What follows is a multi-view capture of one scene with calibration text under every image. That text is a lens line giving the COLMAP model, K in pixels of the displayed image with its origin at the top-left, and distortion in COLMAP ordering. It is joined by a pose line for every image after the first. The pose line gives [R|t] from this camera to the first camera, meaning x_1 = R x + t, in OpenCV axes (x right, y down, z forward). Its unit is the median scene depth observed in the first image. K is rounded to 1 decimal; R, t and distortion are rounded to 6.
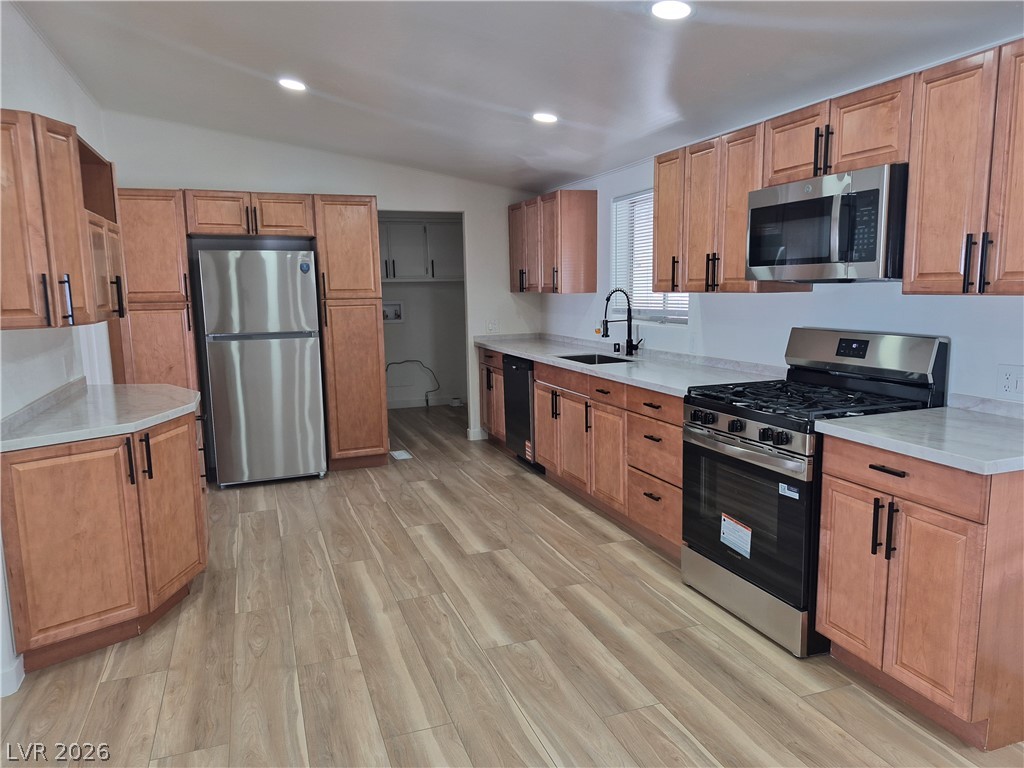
lens RADIAL K [[720.1, 0, 505.7], [0, 720.1, 389.3], [0, 0, 1]] dist [0.087532, -0.112890]
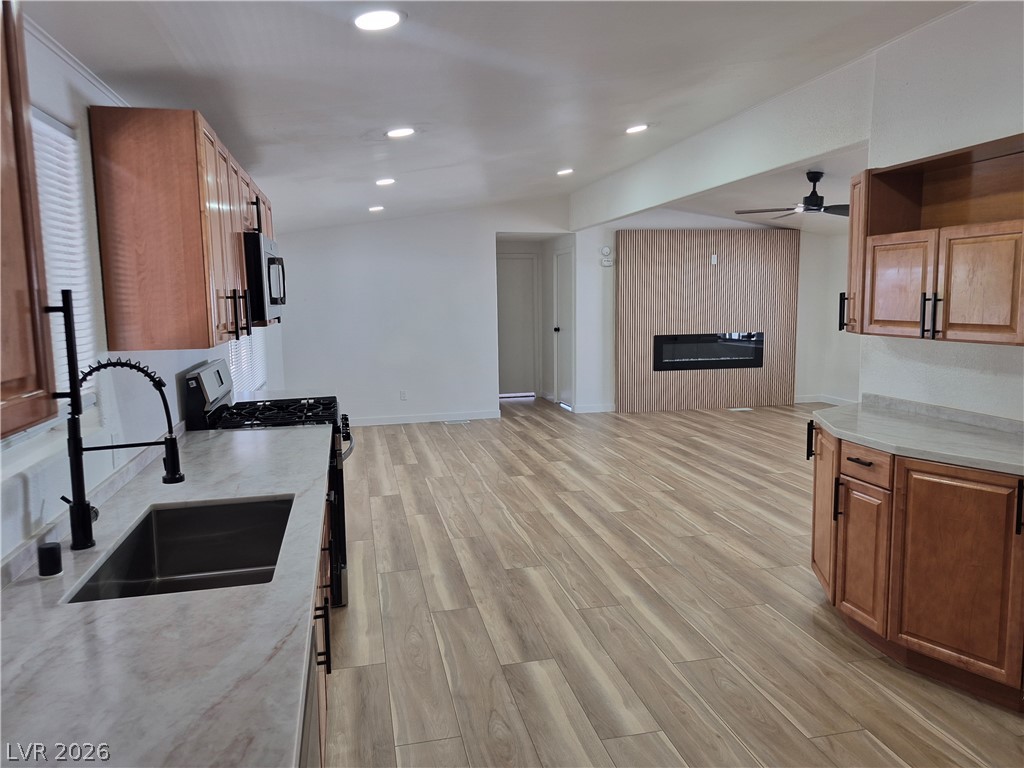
lens RADIAL K [[720.1, 0, 505.7], [0, 720.1, 389.3], [0, 0, 1]] dist [0.087532, -0.112890]
pose [[-0.991720, 0.019521, 0.126925, -0.123215], [0.053788, 0.960645, 0.272520, -0.313643], [-0.116610, 0.277091, -0.953741, 1.948681]]
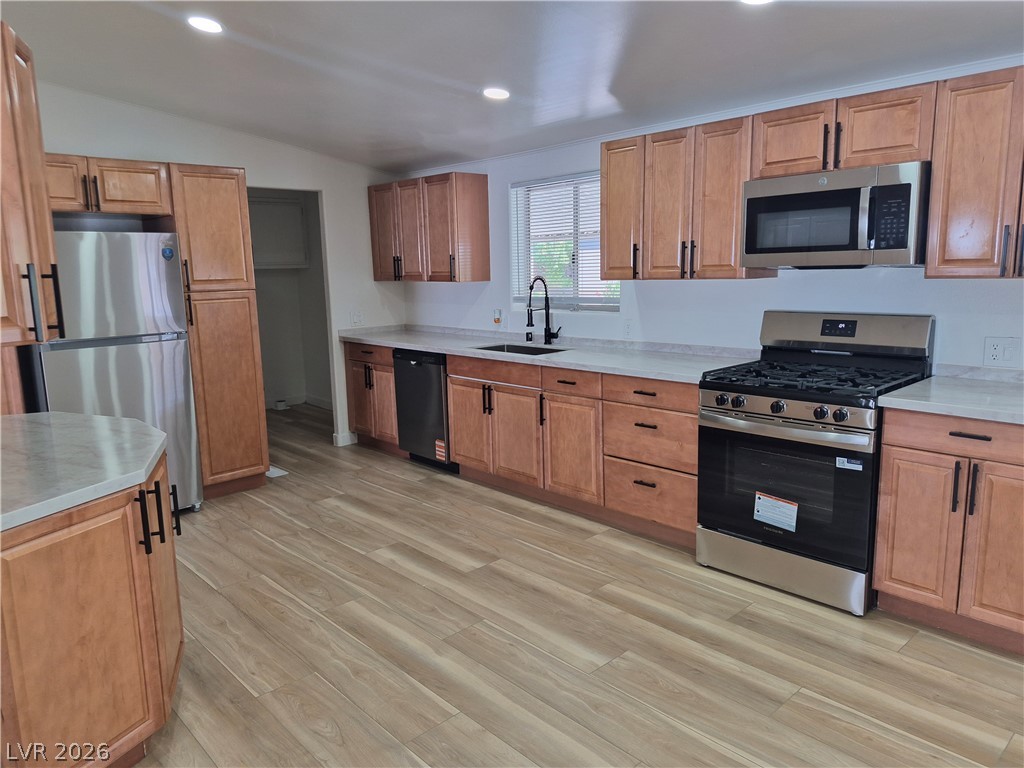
lens RADIAL K [[720.0, 0, 512.0], [0, 720.0, 384.0], [0, 0, 1]] dist [0.078113, -0.087358]
pose [[0.920553, -0.068181, 0.384621, -0.384974], [0.064107, 0.997668, 0.023420, -0.027913], [-0.385321, 0.003097, 0.922777, 0.165149]]
